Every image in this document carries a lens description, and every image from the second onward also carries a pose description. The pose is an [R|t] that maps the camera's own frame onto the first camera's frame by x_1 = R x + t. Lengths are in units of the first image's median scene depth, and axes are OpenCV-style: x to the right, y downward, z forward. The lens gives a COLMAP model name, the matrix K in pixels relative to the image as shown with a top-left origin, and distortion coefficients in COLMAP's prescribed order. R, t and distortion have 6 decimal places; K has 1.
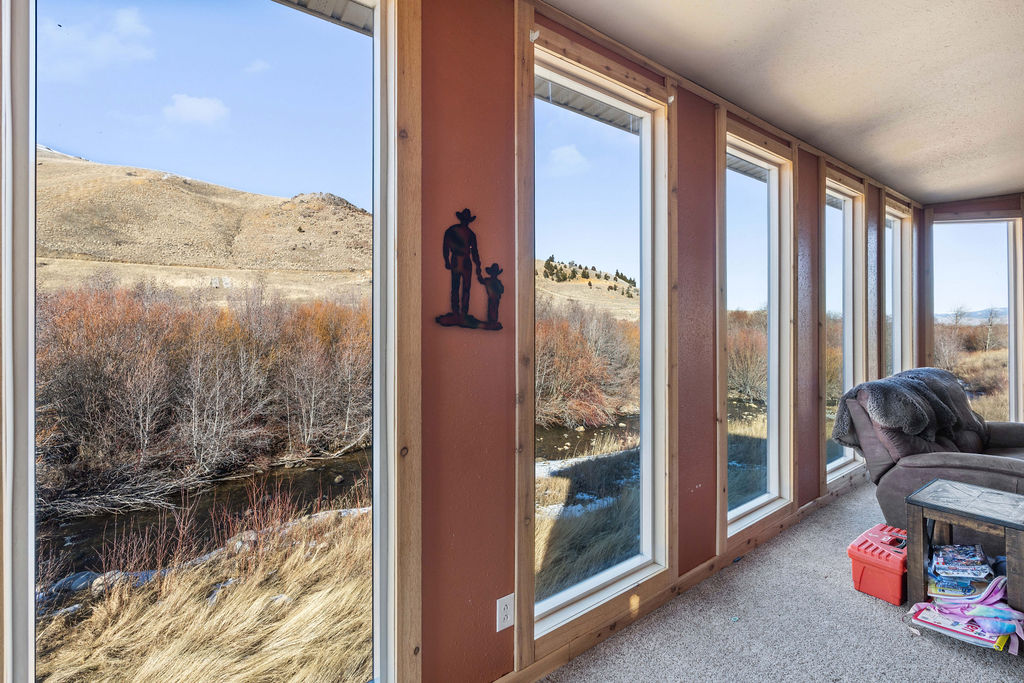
lens RADIAL K [[458.7, 0, 512.3], [0, 458.7, 323.0], [0, 0, 1]] dist [0.000462, 0.000082]
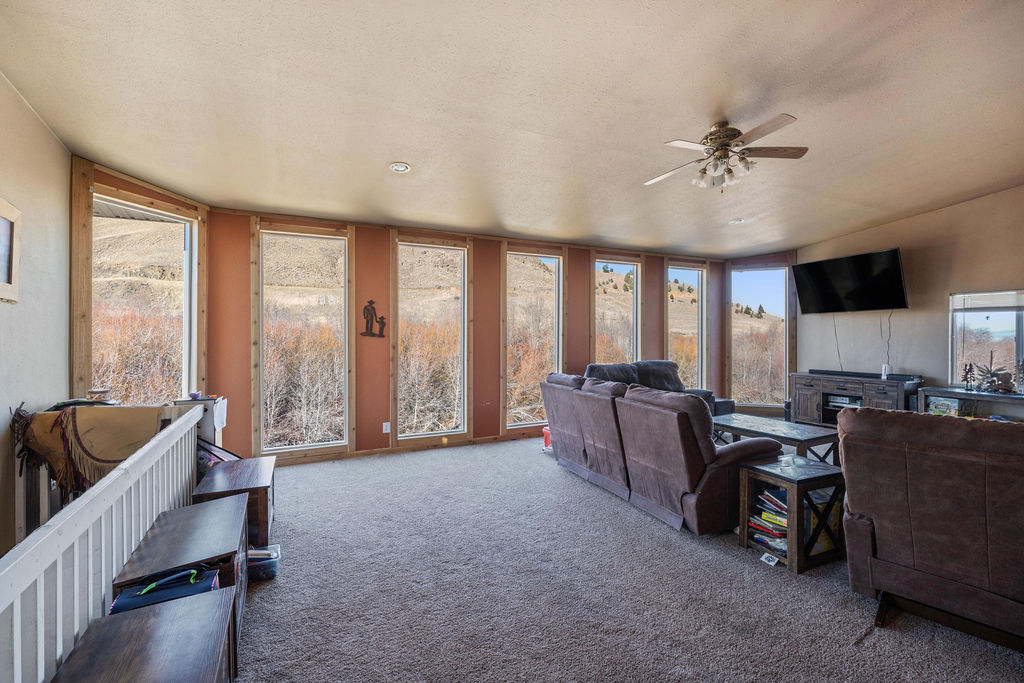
lens RADIAL K [[447.7, 0, 512.0], [0, 447.7, 341.5], [0, 0, 1]] dist [0.000247, -0.000045]
pose [[0.984872, 0.002922, -0.173259, 0.737034], [-0.001085, 0.999942, 0.010697, 0.005407], [0.173280, -0.010348, 0.984818, -1.006231]]
